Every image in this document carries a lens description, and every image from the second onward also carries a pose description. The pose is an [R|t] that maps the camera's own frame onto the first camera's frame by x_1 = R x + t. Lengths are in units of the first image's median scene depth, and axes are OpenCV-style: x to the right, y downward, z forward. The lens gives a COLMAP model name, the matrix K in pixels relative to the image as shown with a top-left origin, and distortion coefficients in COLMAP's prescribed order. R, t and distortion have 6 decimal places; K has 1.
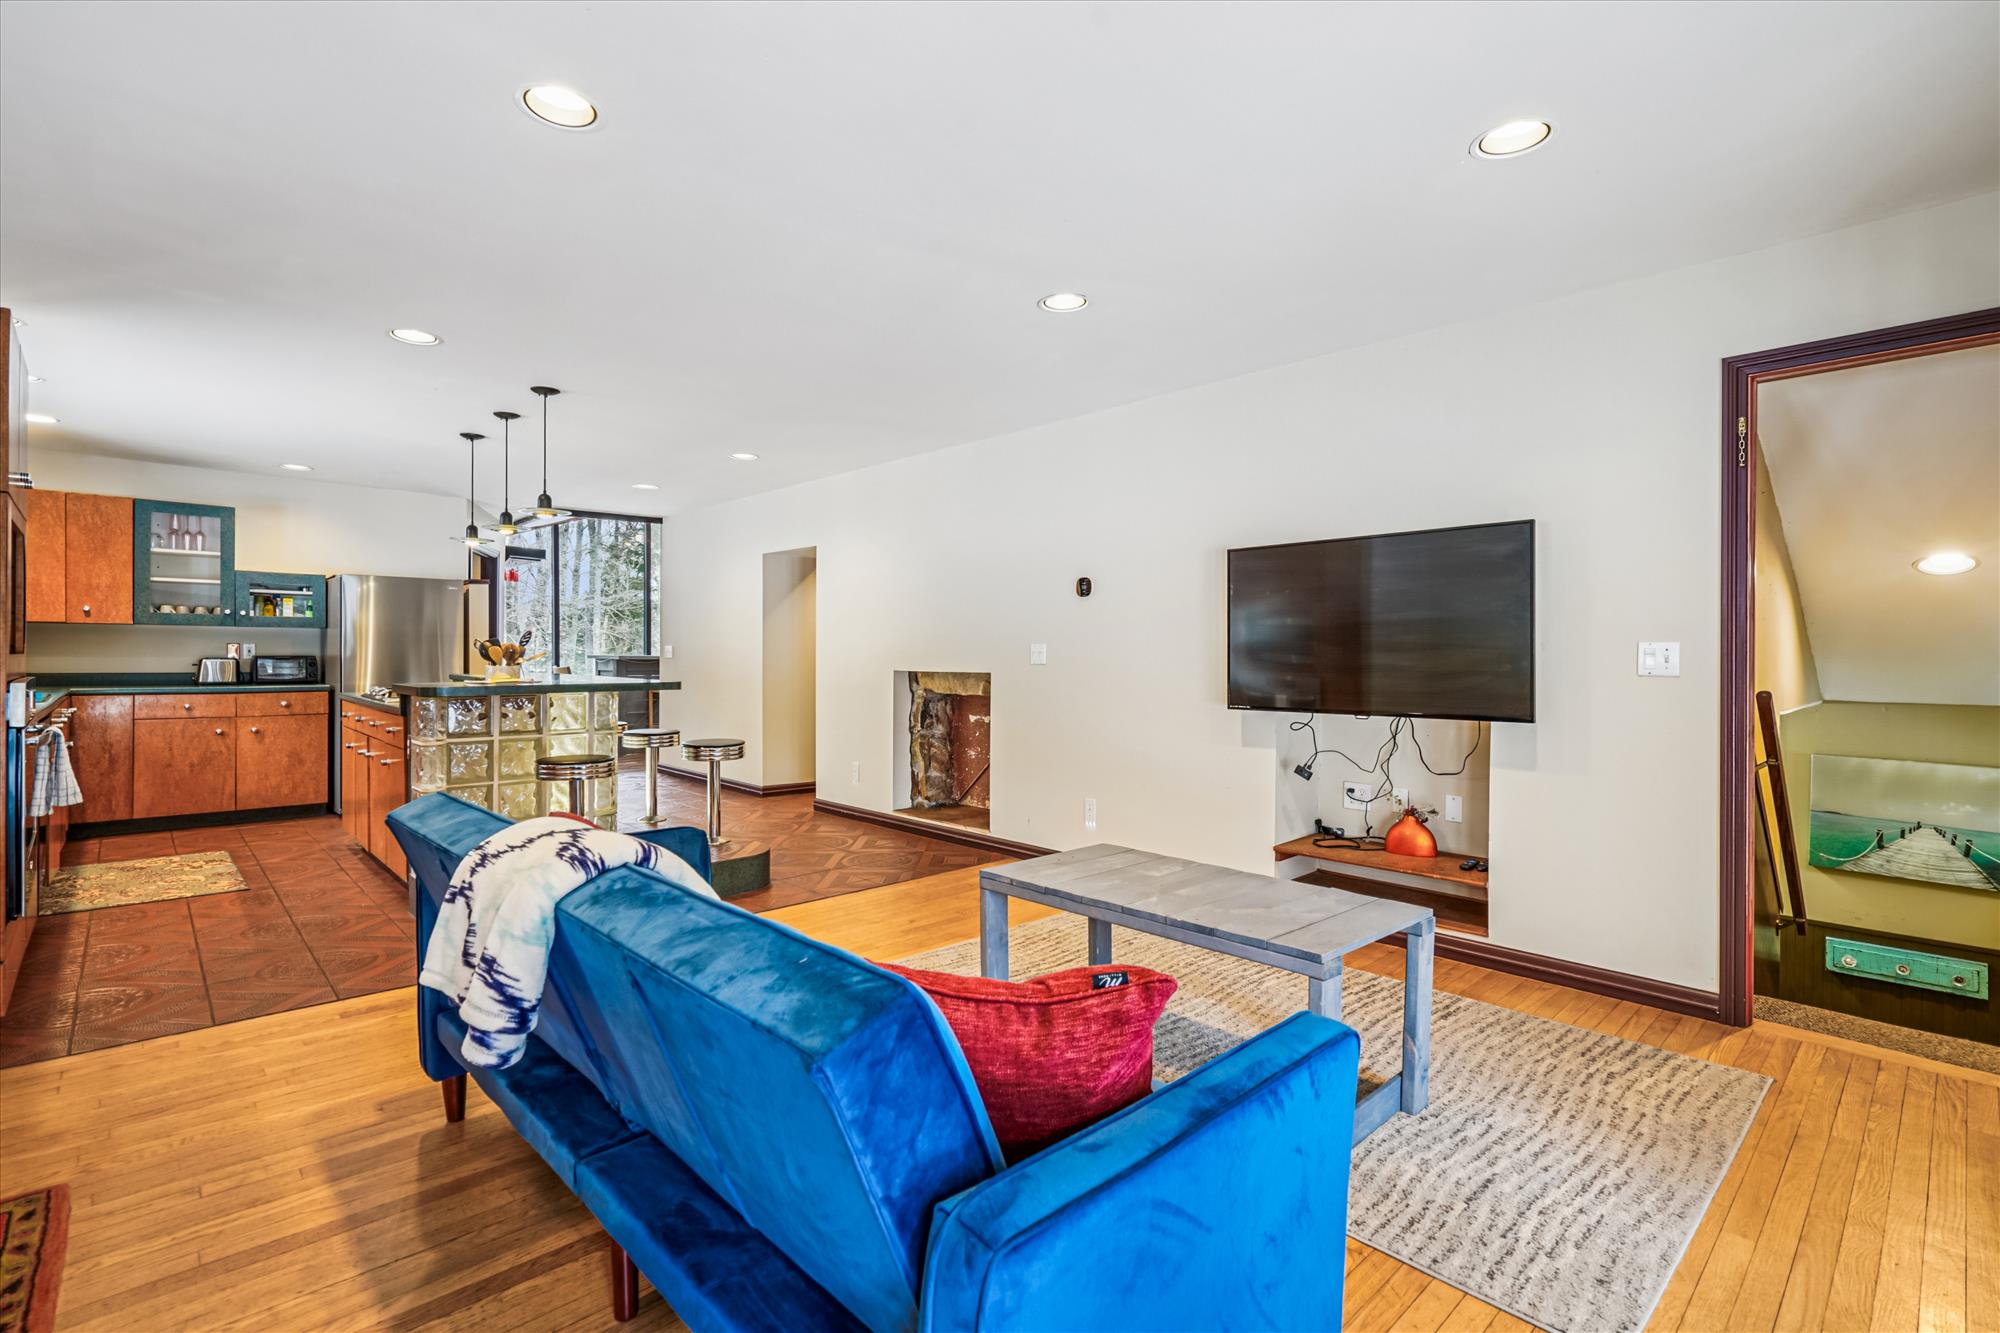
lens RADIAL K [[919.4, 0, 1001.0], [0, 919.4, 661.8], [0, 0, 1]] dist [-0.016404, 0.005670]
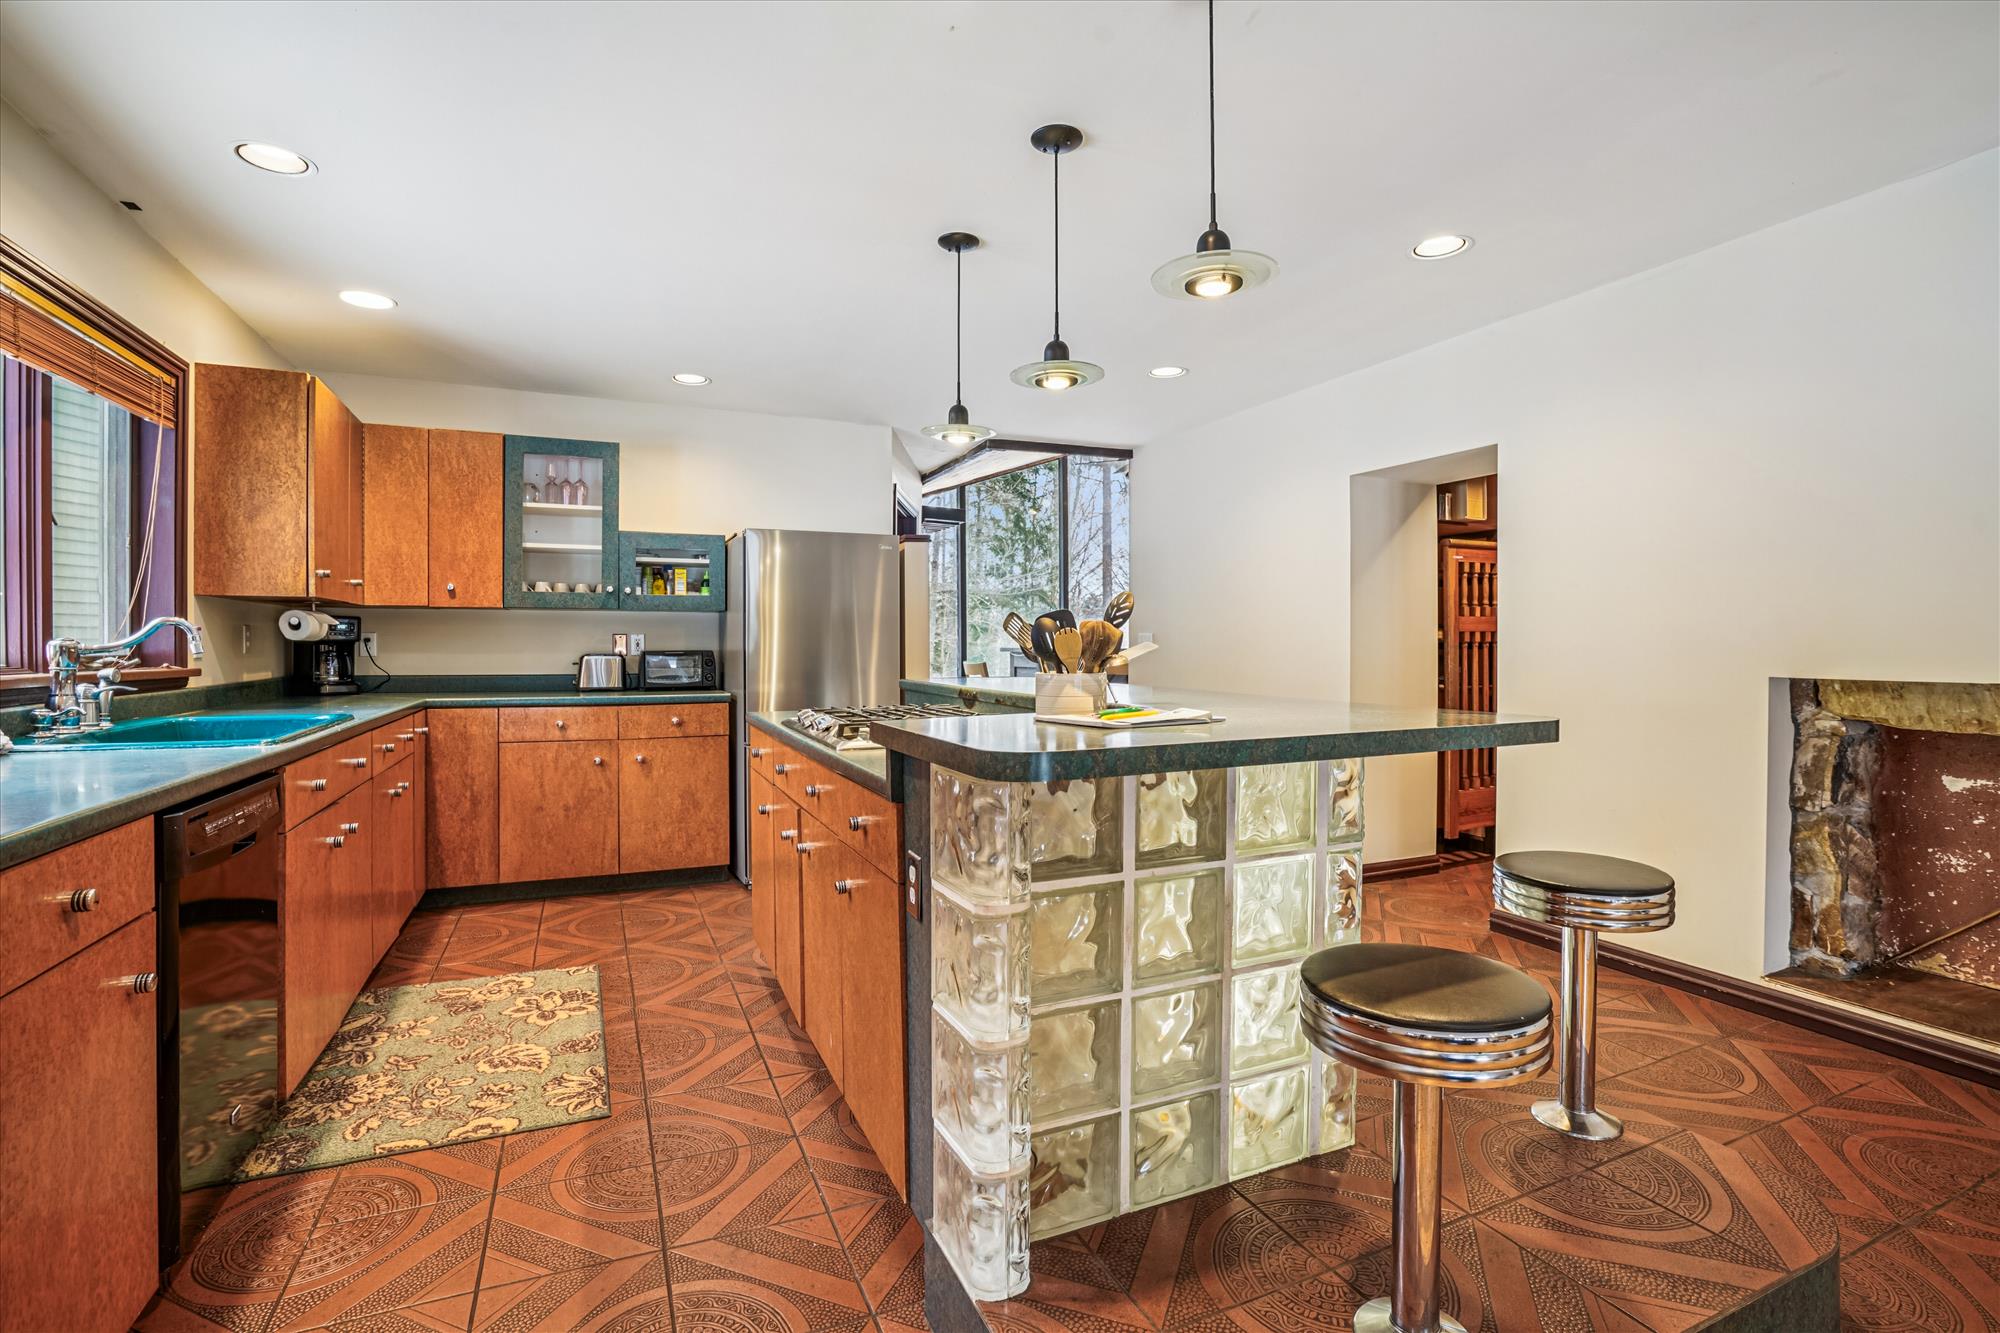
lens RADIAL K [[919.4, 0, 949.6], [0, 919.4, 646.1], [0, 0, 1]] dist [-0.016404, 0.005670]
pose [[0.925409, -0.006240, -0.378918, -0.344172], [0.004153, 0.999971, -0.006323, -0.005040], [0.378946, 0.004277, 0.925409, 0.452969]]
